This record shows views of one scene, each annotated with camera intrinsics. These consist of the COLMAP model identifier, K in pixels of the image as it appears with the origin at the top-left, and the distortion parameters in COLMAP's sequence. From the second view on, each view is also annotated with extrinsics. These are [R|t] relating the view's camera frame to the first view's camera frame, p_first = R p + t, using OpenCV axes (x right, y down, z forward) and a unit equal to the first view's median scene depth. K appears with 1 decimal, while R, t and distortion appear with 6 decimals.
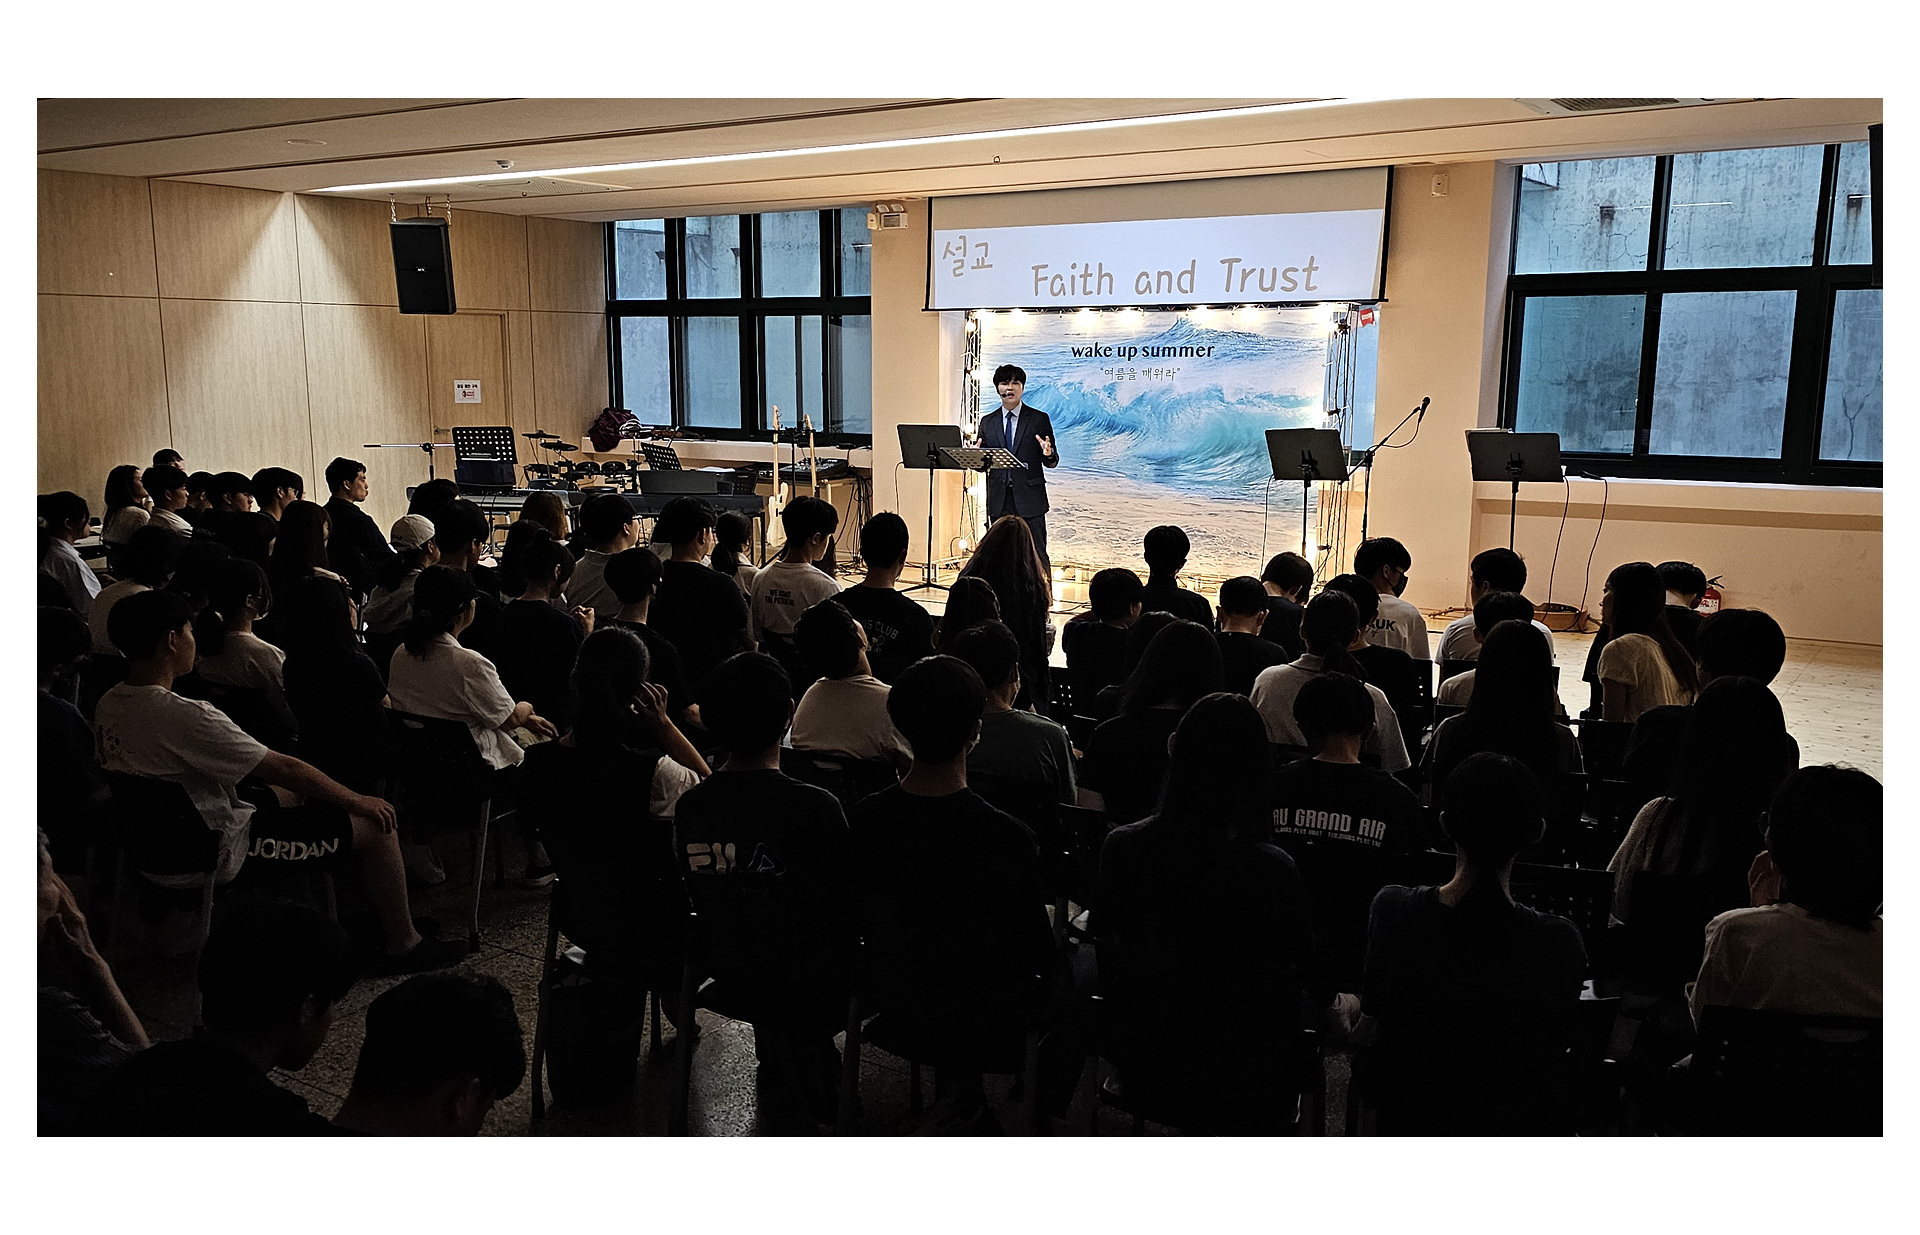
lens RADIAL K [[1522.7, 0, 977.4], [0, 1522.7, 675.7], [0, 0, 1]] dist [0.039373, -0.023775]
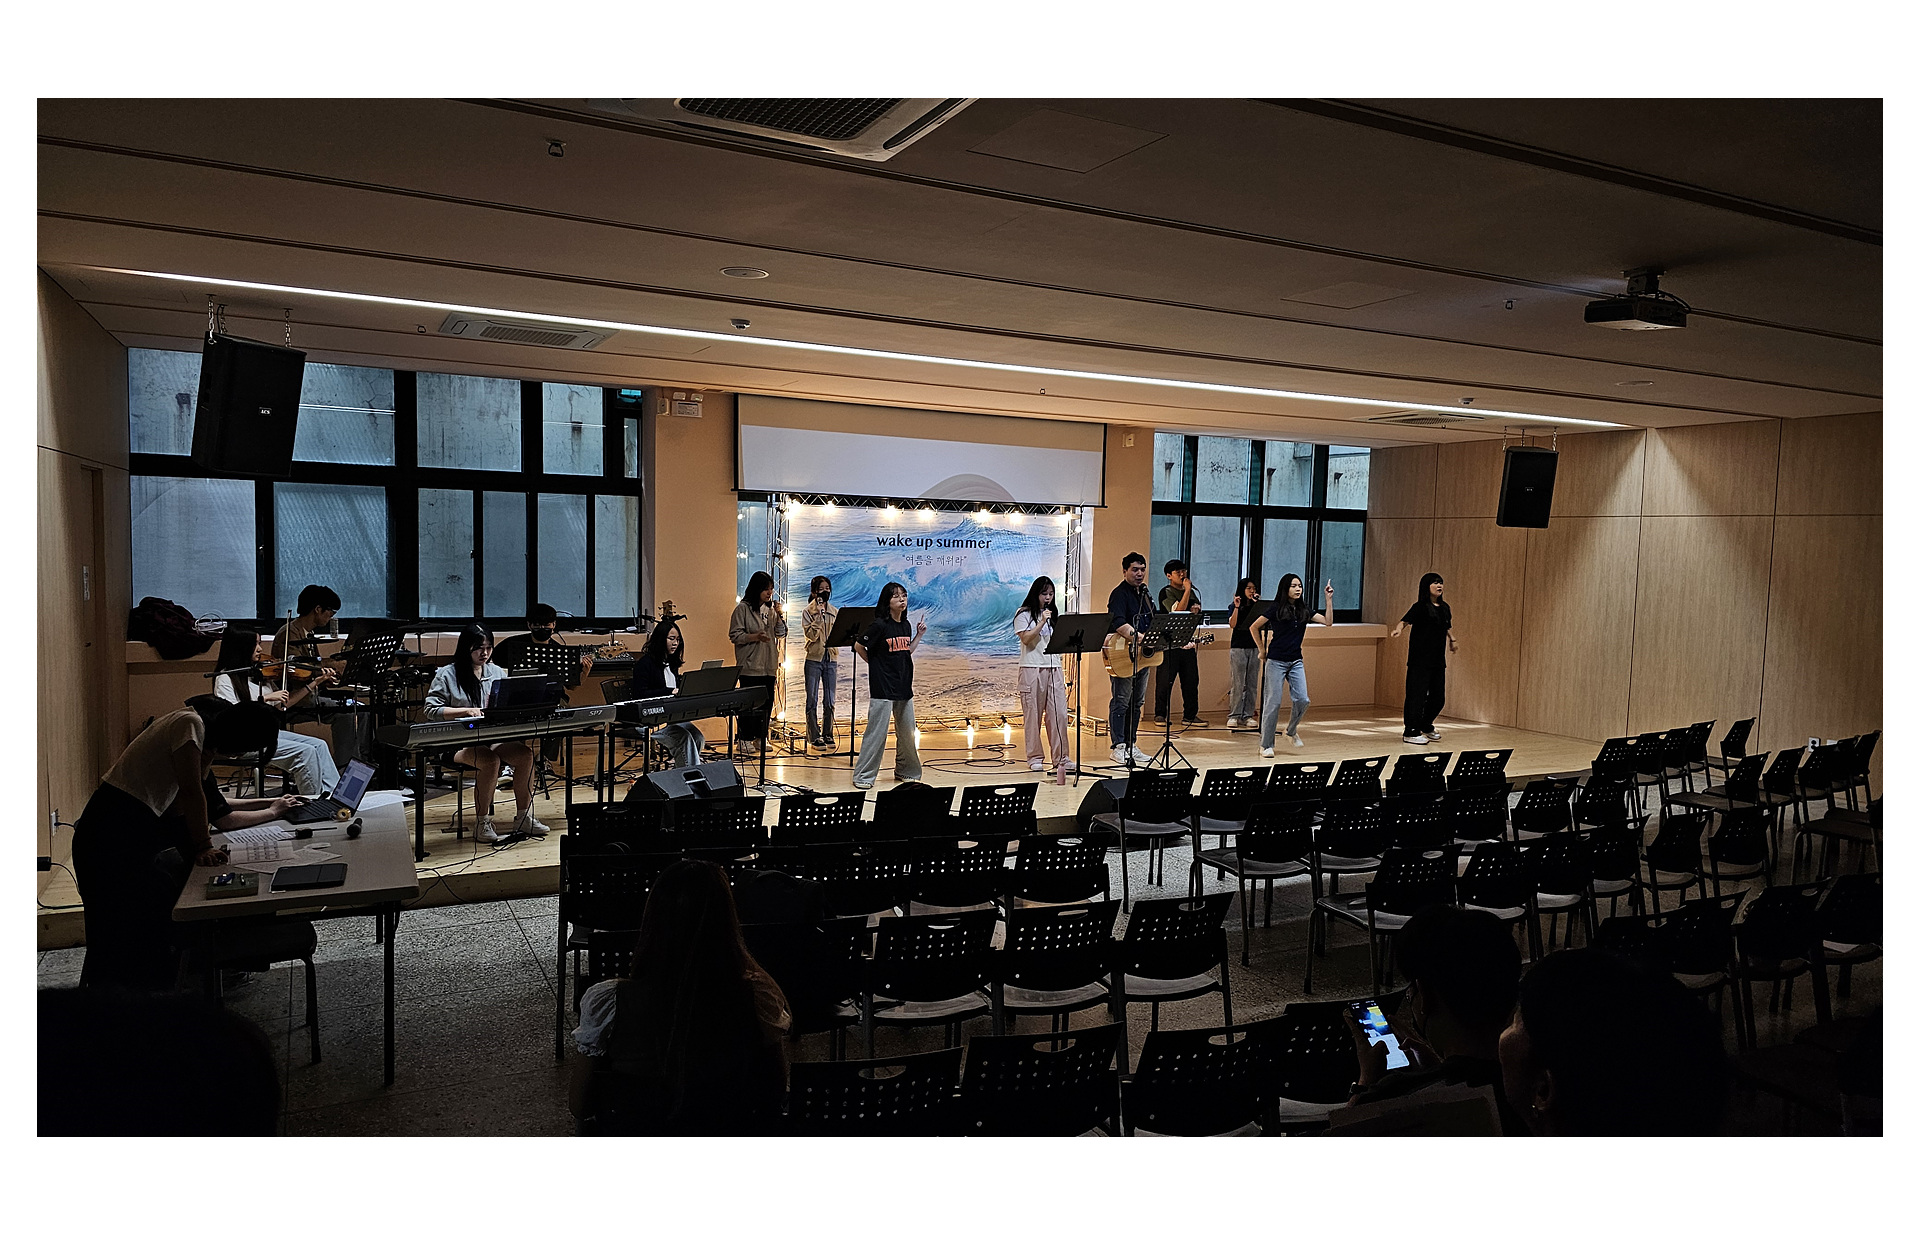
lens RADIAL K [[1193.8, 0, 952.1], [0, 1193.8, 695.2], [0, 0, 1]] dist [0.035695, -0.024885]
pose [[0.501068, -0.097746, 0.859870, -0.731296], [0.153481, 0.987887, 0.022861, -0.109796], [-0.851689, 0.120519, 0.510001, 0.507245]]
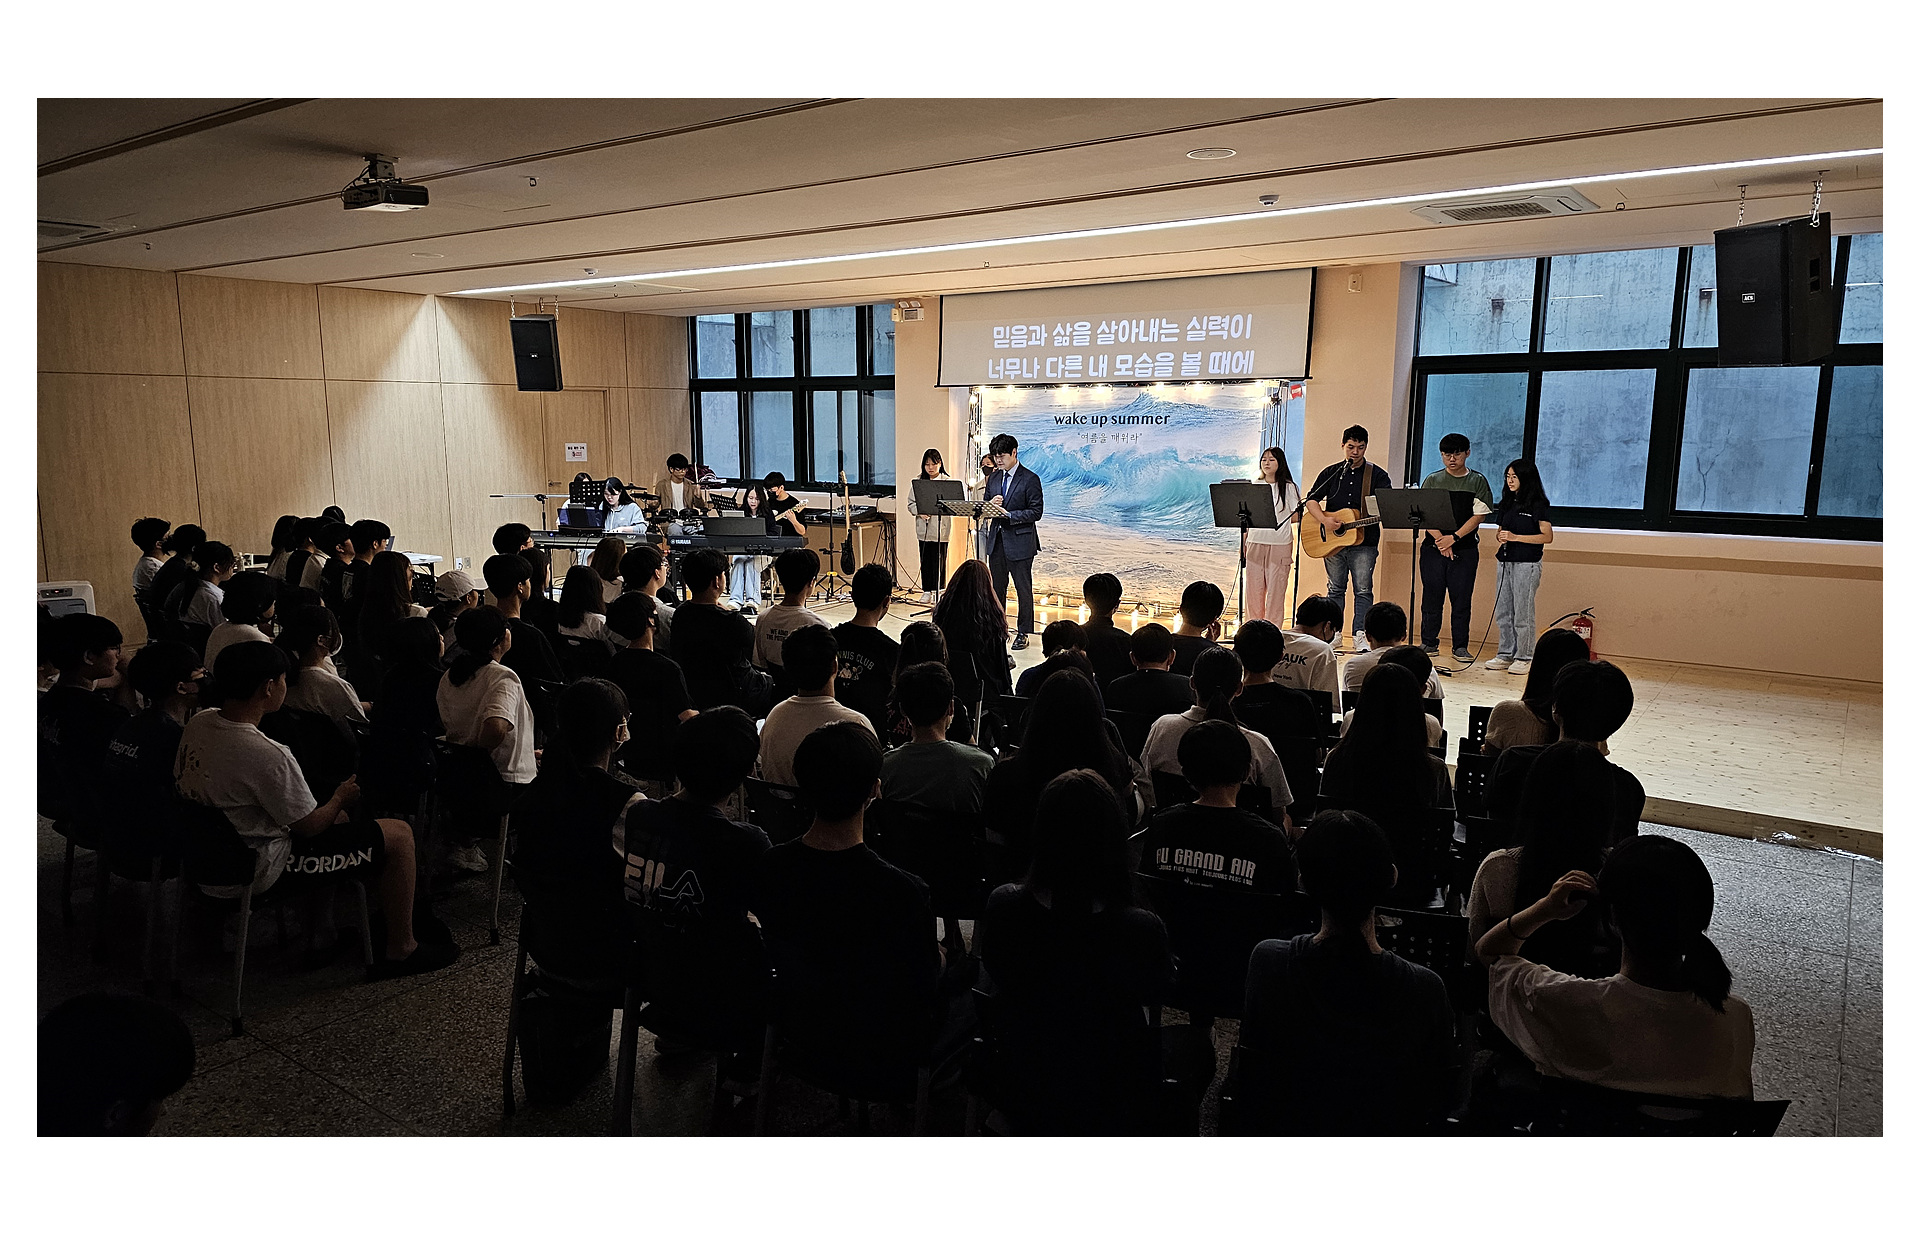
lens RADIAL K [[1193.8, 0, 968.7], [0, 1193.8, 651.5], [0, 0, 1]] dist [0.035695, -0.024885]
pose [[0.999351, 0.004176, -0.035778, 0.028566], [-0.004646, 0.999904, -0.013065, -0.013767], [0.035720, 0.013222, 0.999274, 0.040968]]
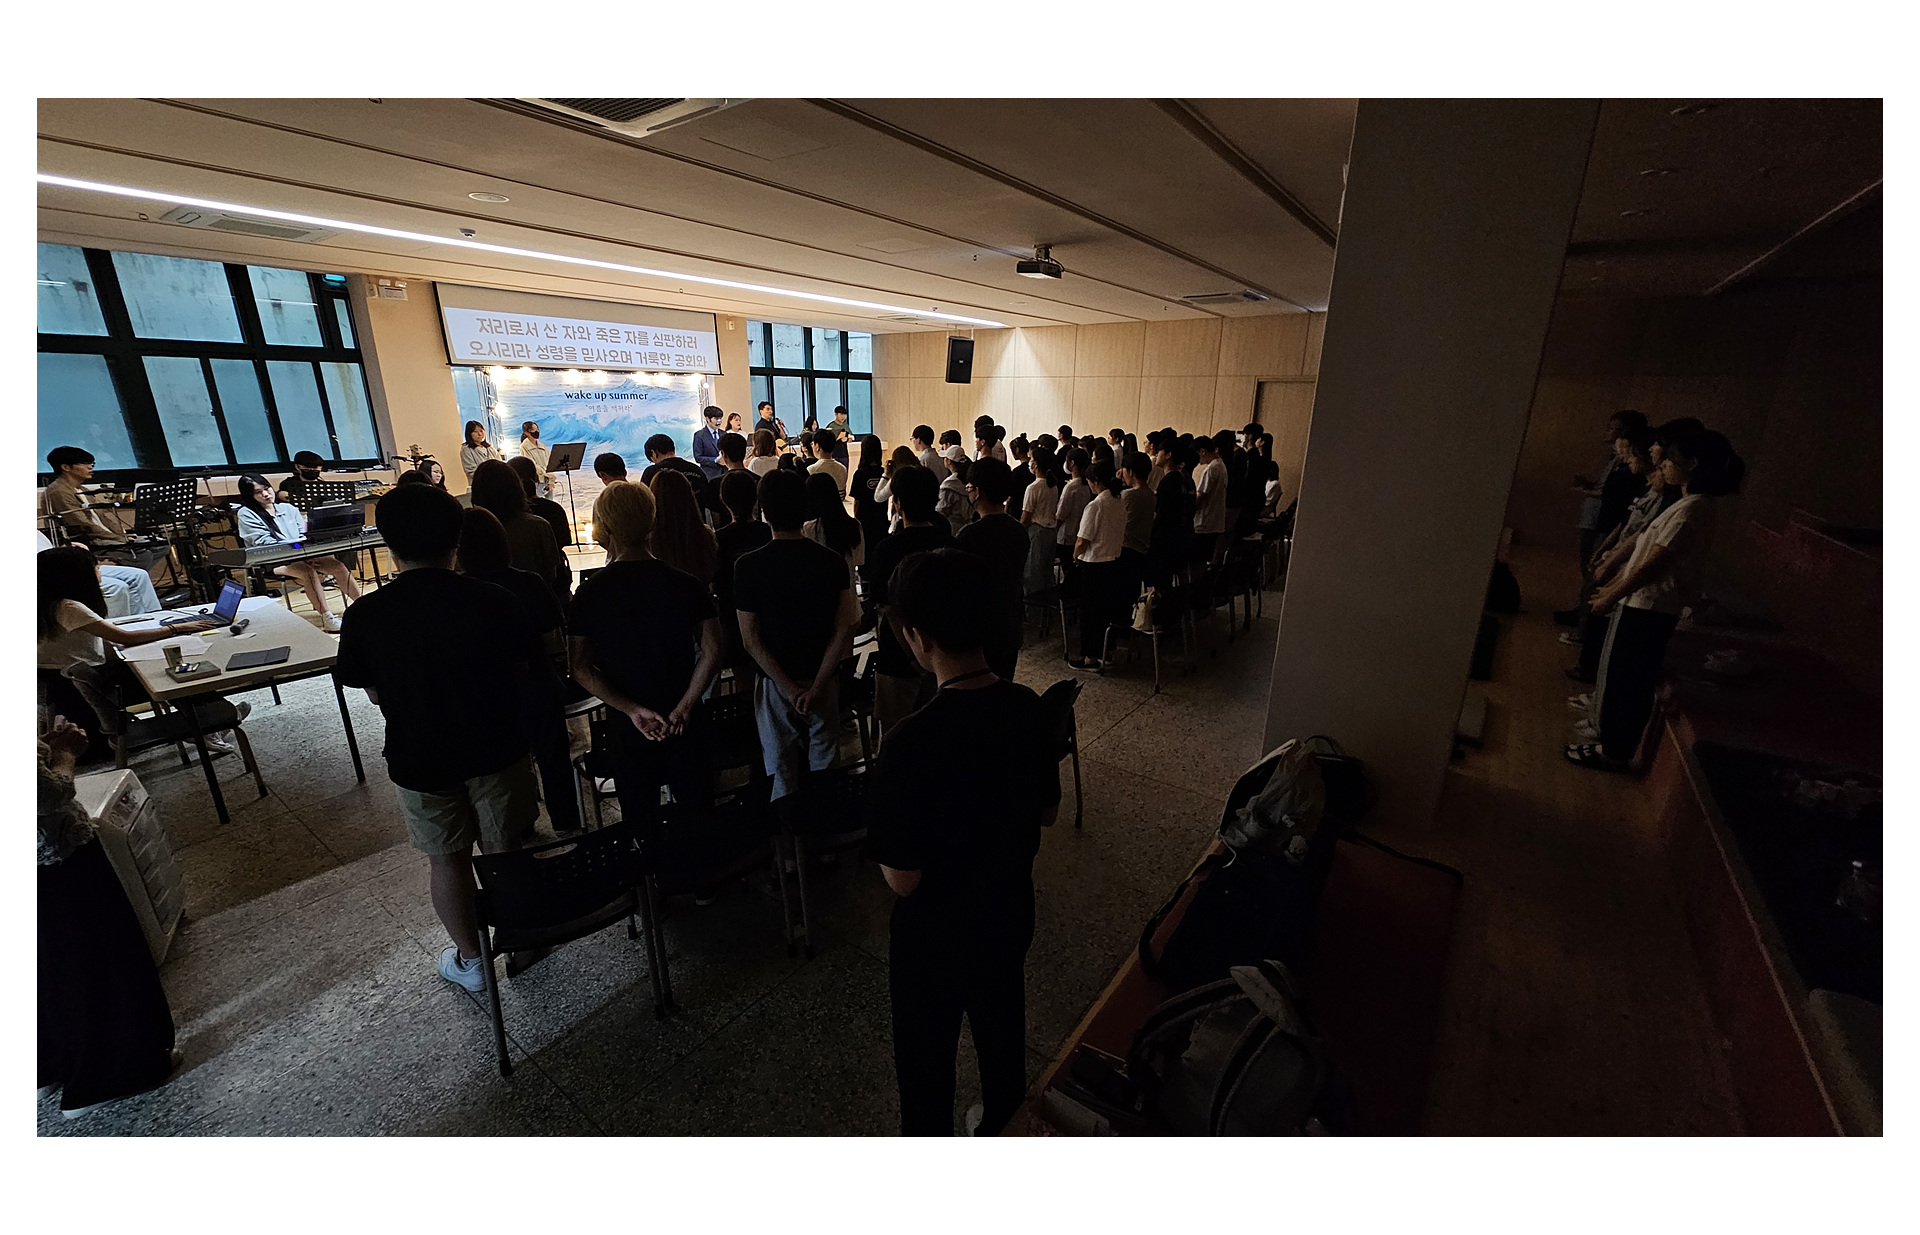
lens RADIAL K [[737.2, 0, 947.1], [0, 737.2, 636.0], [0, 0, 1]] dist [-0.008676, 0.000038]
pose [[0.068266, -0.304436, 0.950083, -0.784339], [0.192038, 0.938506, 0.286928, -0.117411], [-0.979010, 0.162864, 0.122531, 0.542359]]
